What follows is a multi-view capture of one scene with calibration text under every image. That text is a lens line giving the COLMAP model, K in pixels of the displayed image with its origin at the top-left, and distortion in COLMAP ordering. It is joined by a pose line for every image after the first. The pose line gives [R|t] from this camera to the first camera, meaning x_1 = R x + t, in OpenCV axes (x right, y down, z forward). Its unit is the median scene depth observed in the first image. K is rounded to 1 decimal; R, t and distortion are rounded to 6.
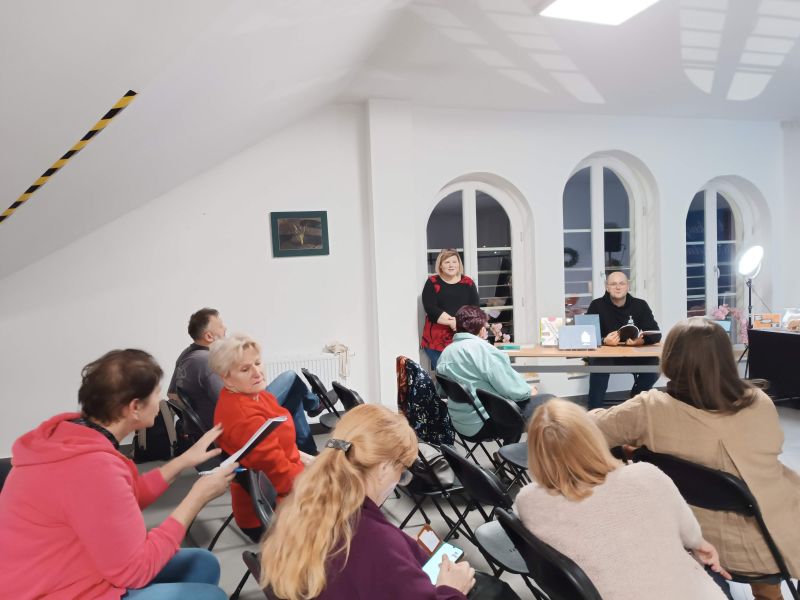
lens RADIAL K [[597.8, 0, 400.0], [0, 597.8, 300.0], [0, 0, 1]] dist [0.037107, -0.006610]
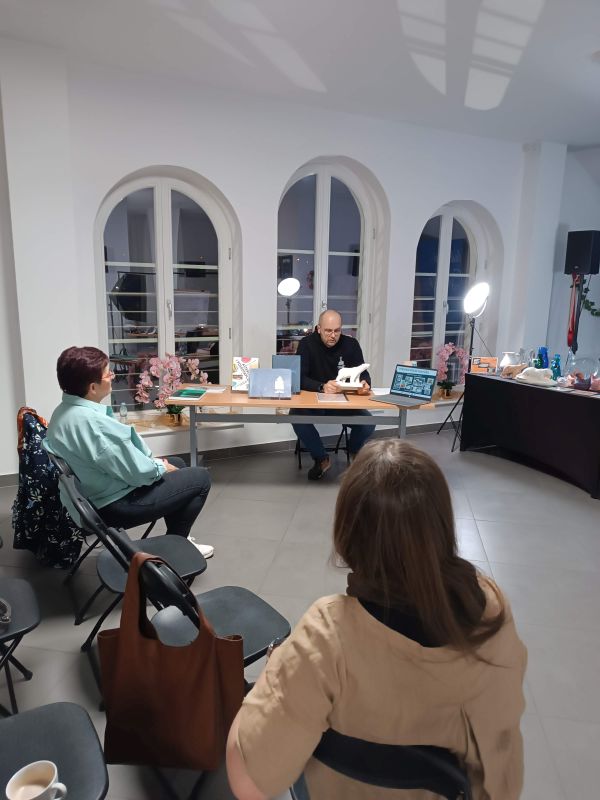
lens RADIAL K [[597.8, 0, 300.0], [0, 597.8, 400.0], [0, 0, 1]] dist [0.037107, -0.006610]
pose [[0.978456, 0.015701, 0.205856, 0.127056], [-0.044378, 0.989791, 0.135442, -0.021970], [-0.201628, -0.141660, 0.969164, 0.142327]]
